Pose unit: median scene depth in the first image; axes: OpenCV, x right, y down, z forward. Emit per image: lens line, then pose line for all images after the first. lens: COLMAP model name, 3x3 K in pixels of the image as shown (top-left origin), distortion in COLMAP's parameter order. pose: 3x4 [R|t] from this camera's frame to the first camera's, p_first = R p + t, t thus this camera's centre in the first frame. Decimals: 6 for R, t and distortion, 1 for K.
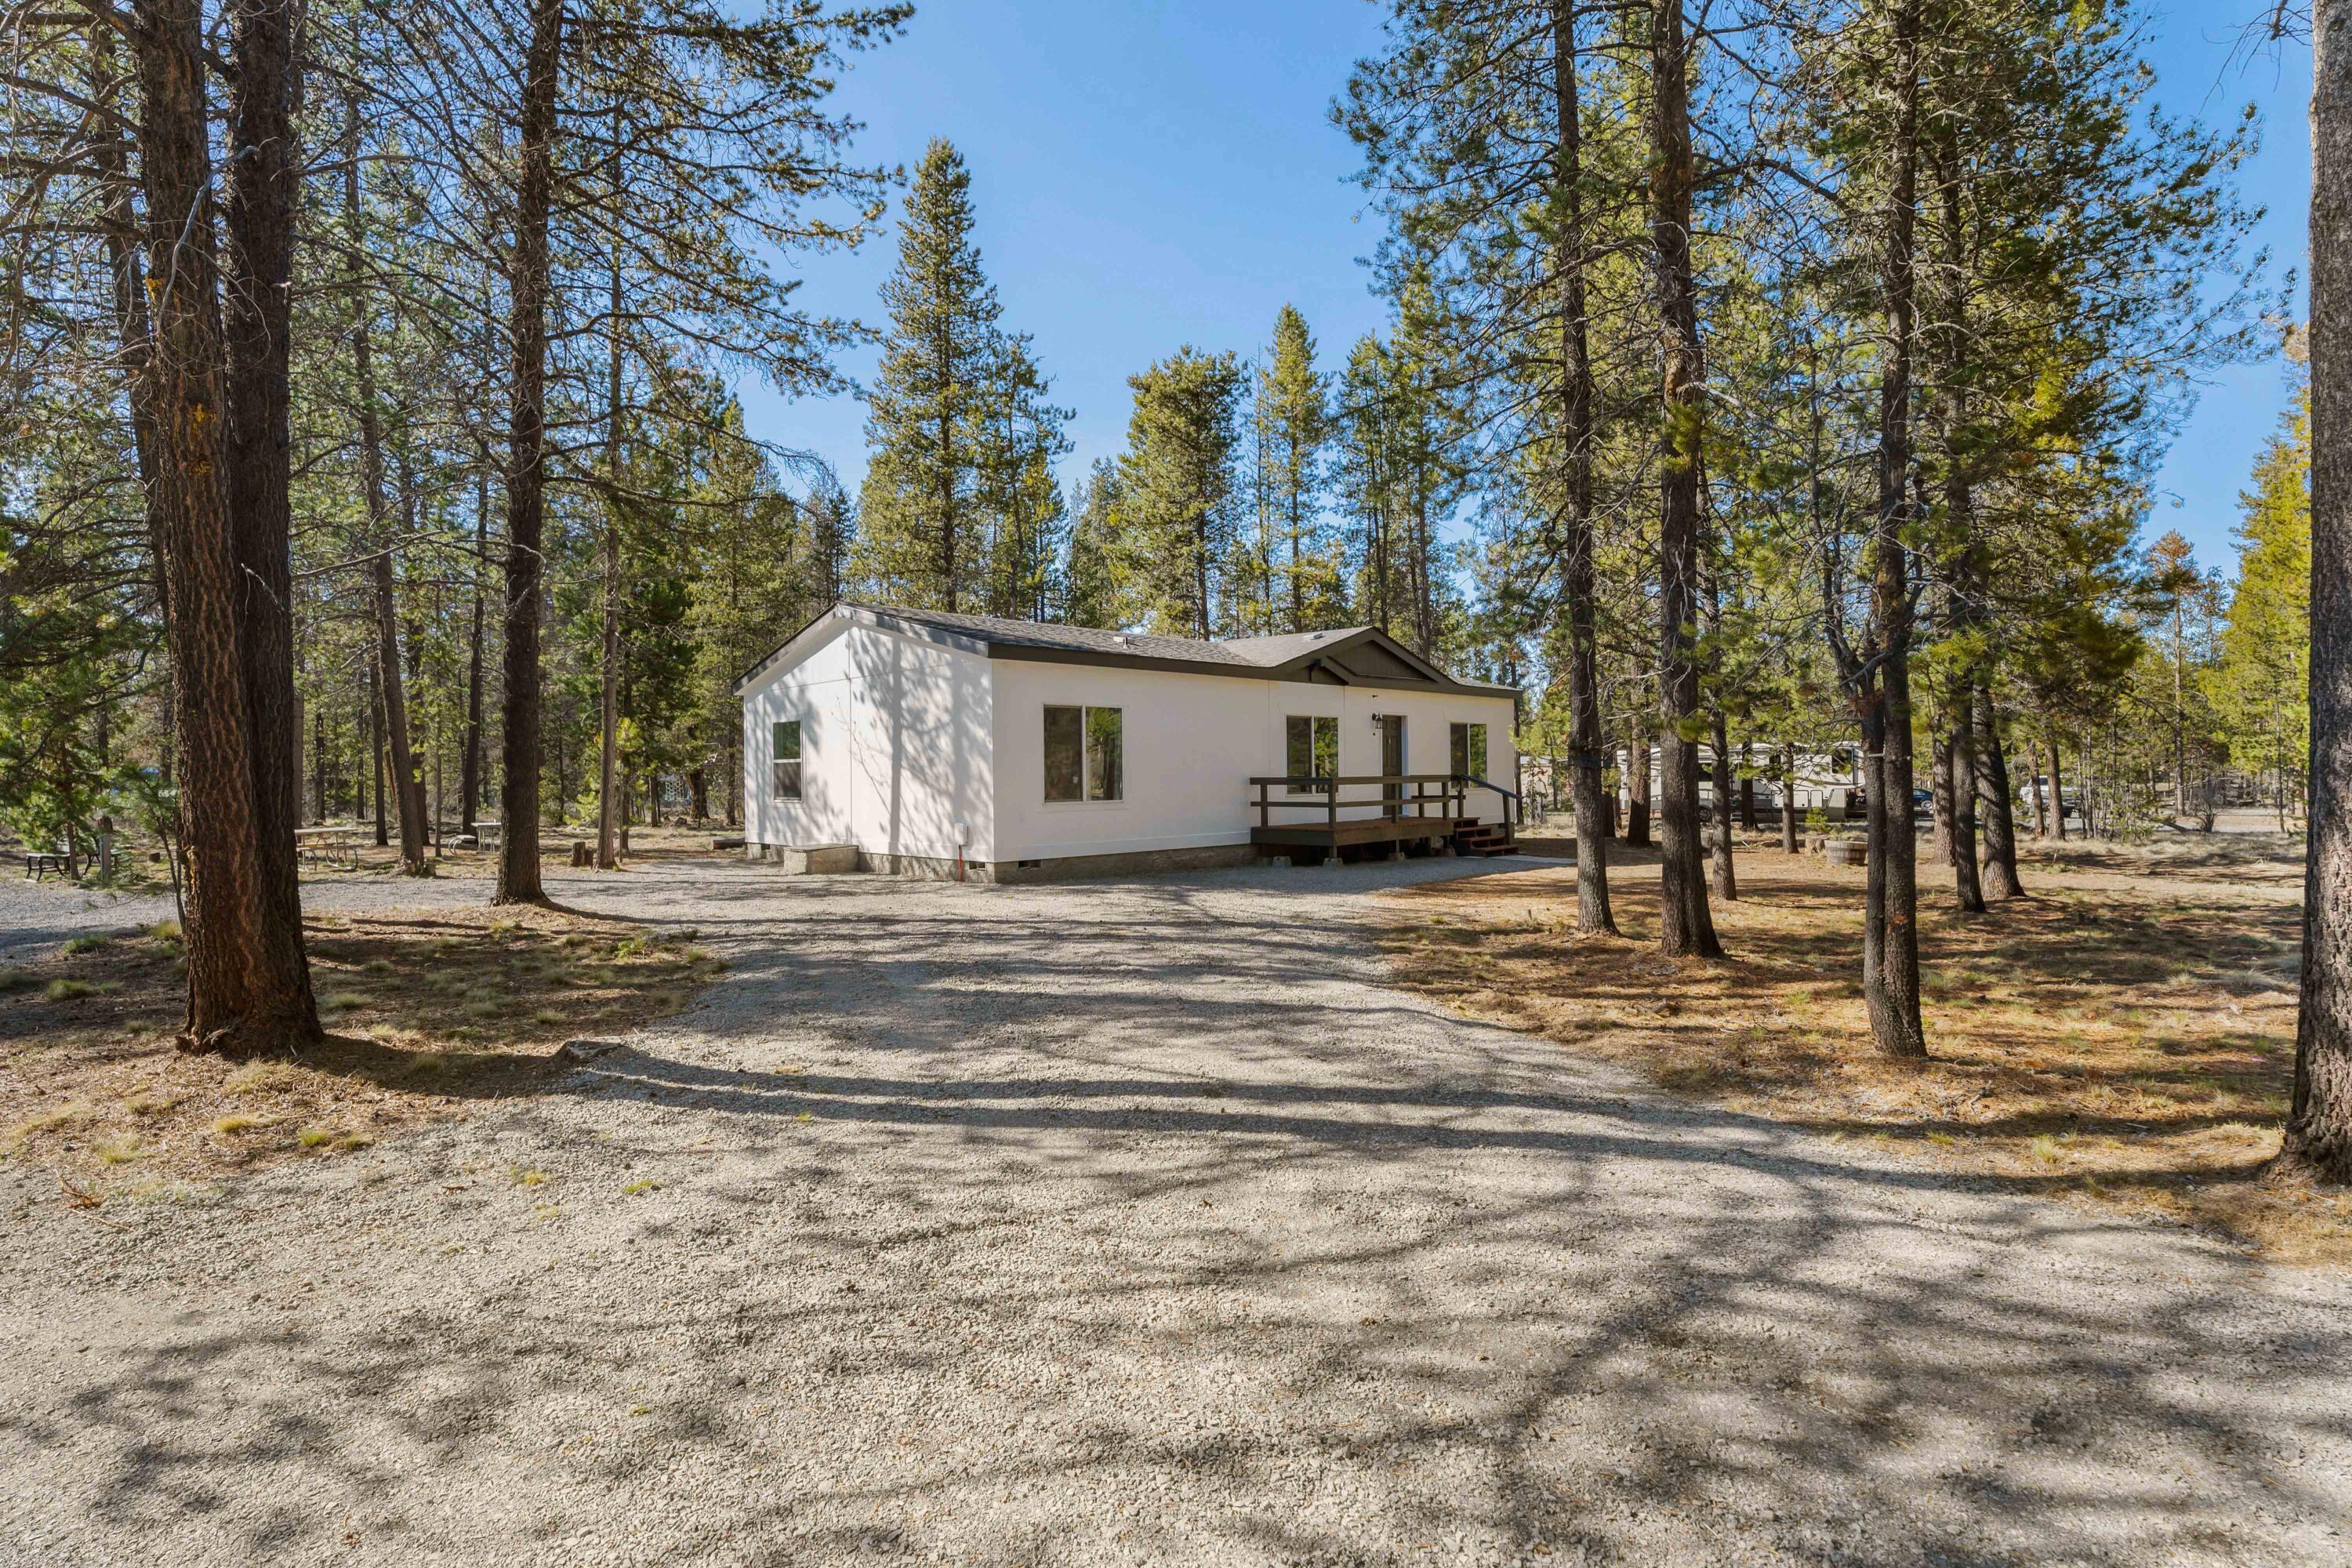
lens RADIAL K [[1122.8, 0, 1176.0], [0, 1122.8, 784.0], [0, 0, 1]] dist [-0.013712, -0.000648]
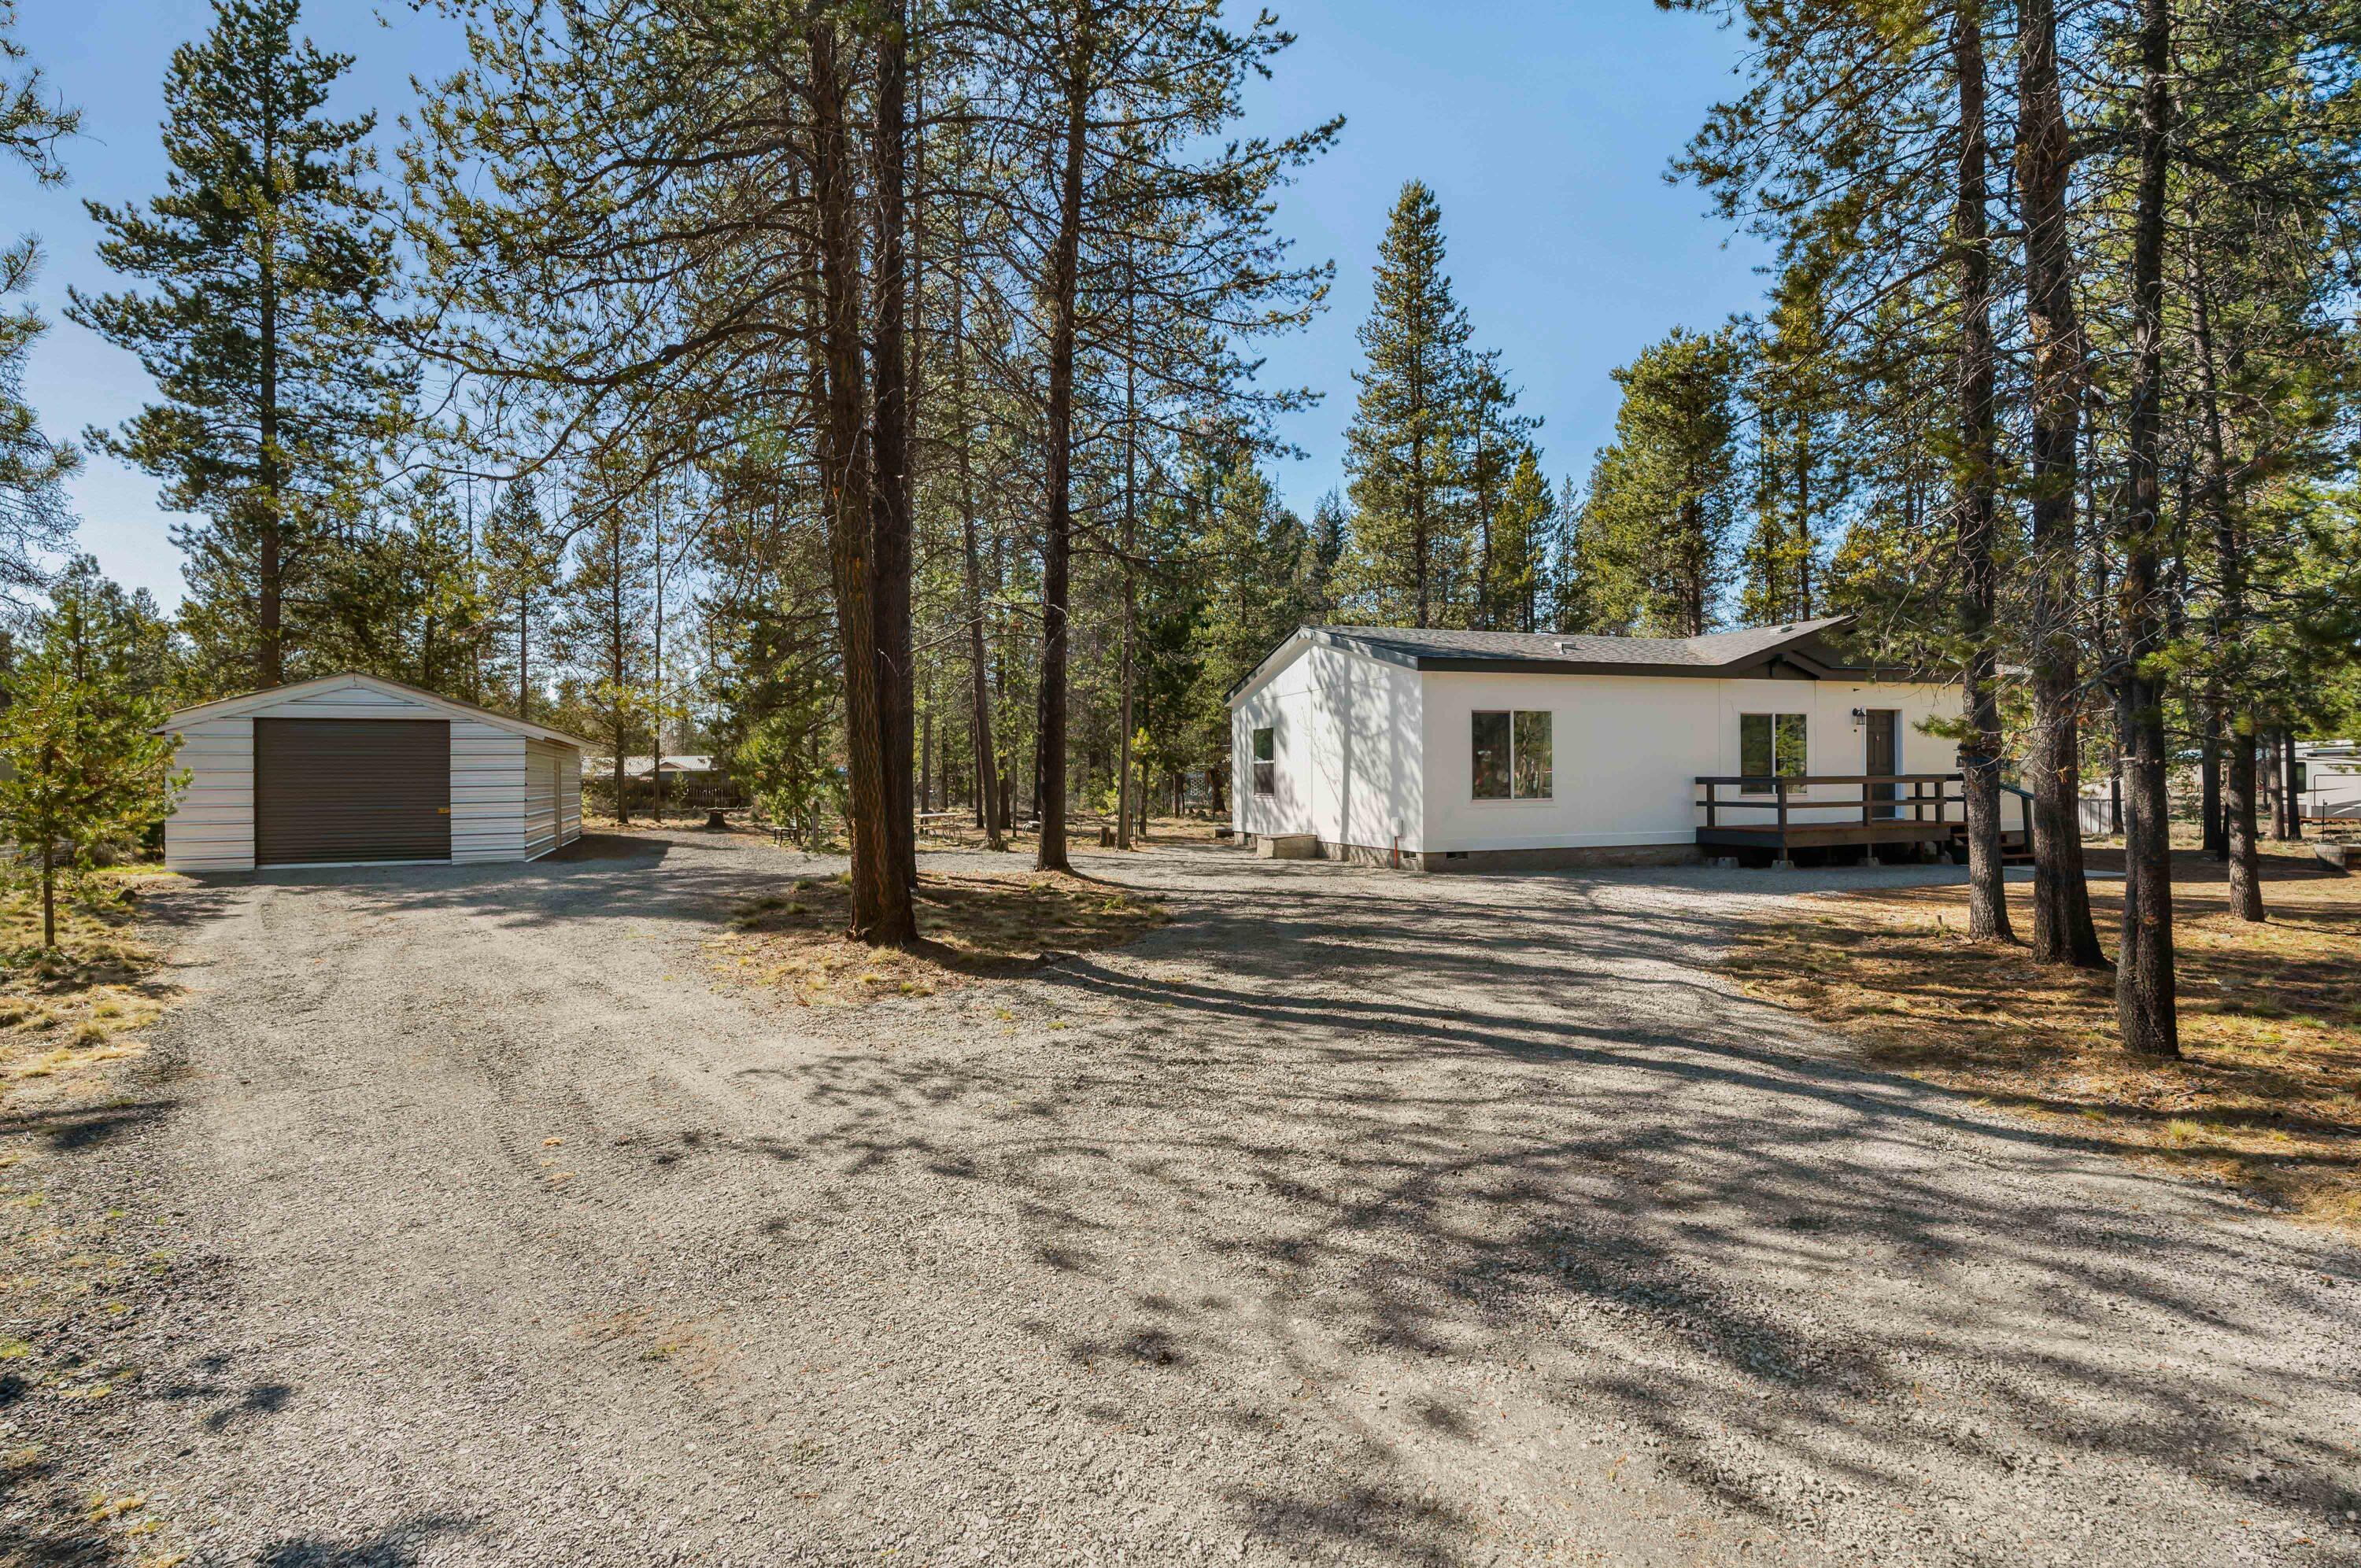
lens RADIAL K [[1127.0, 0, 1180.5], [0, 1127.0, 784.0], [0, 0, 1]] dist [-0.013712, -0.000648]
pose [[0.897980, 0.004287, -0.440015, 0.111194], [-0.003254, 0.999990, 0.003101, -0.001431], [0.440024, -0.001353, 0.897985, -0.113143]]
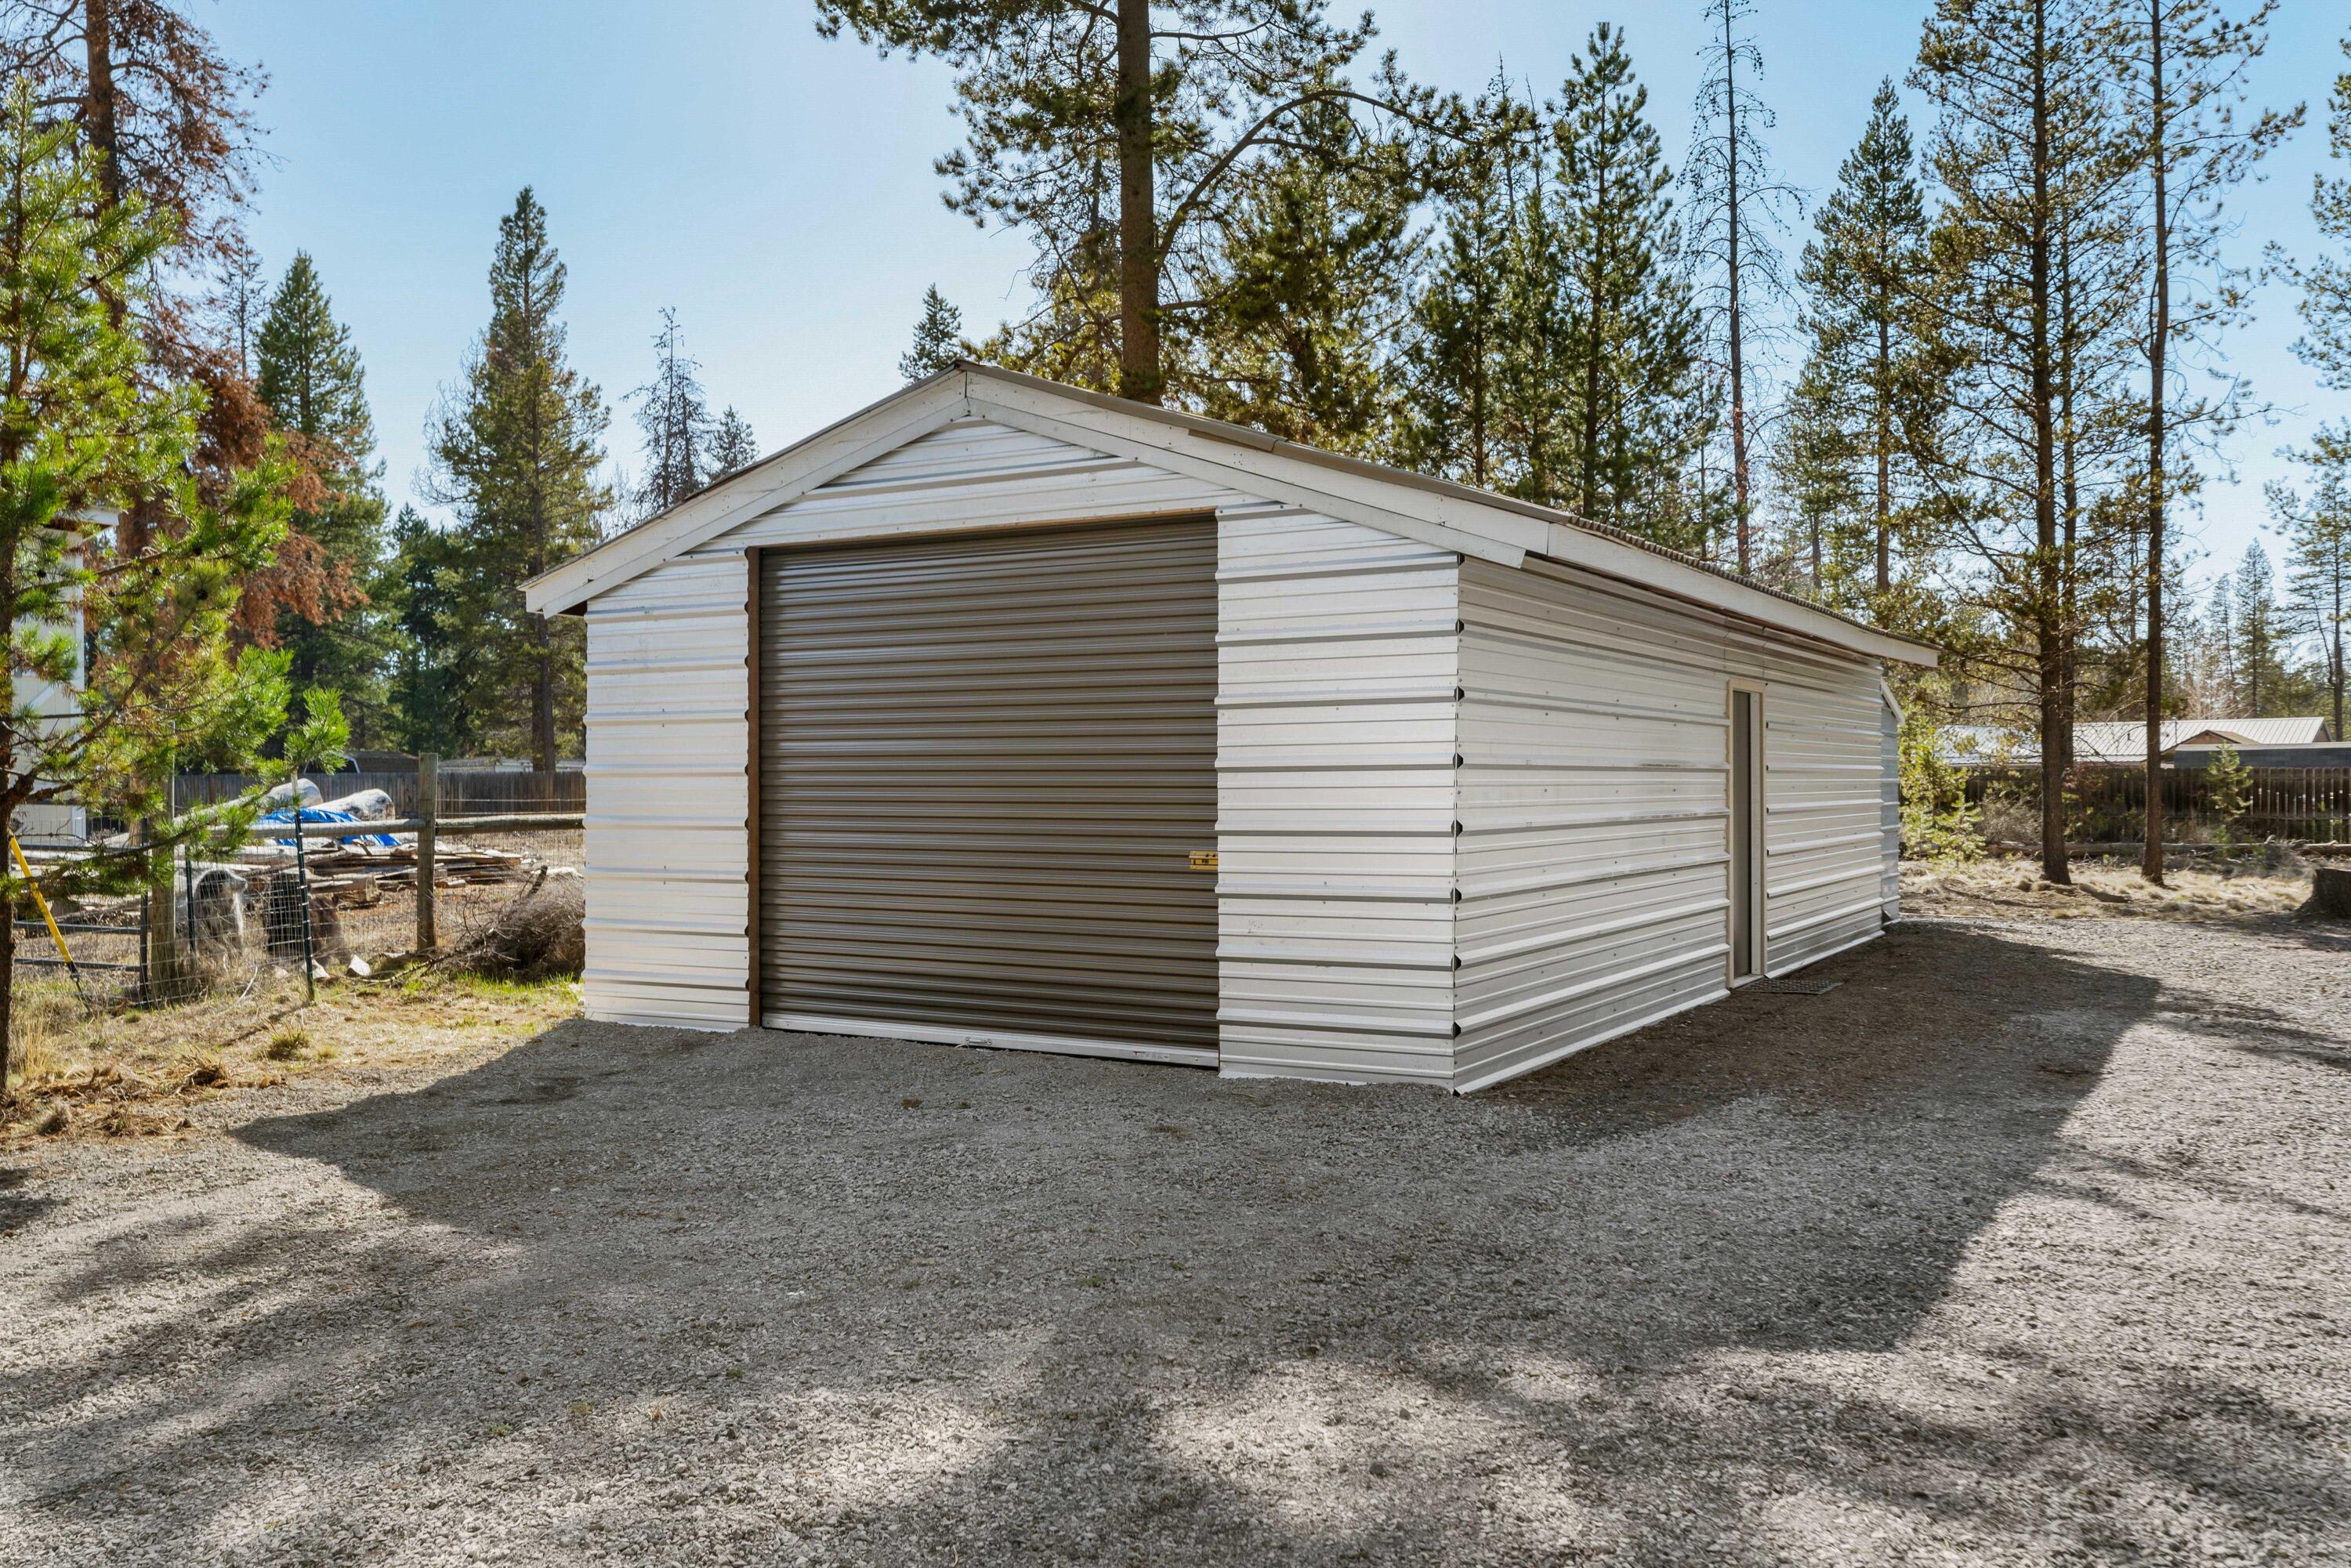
lens RADIAL K [[1916.4, 0, 1175.5], [0, 1916.4, 784.0], [0, 0, 1]] dist [-0.004067, -0.002579]
pose [[0.182199, 0.010690, -0.983204, -0.182847], [-0.008439, 0.999921, 0.009308, 0.001935], [0.983225, 0.006601, 0.182275, 0.144482]]
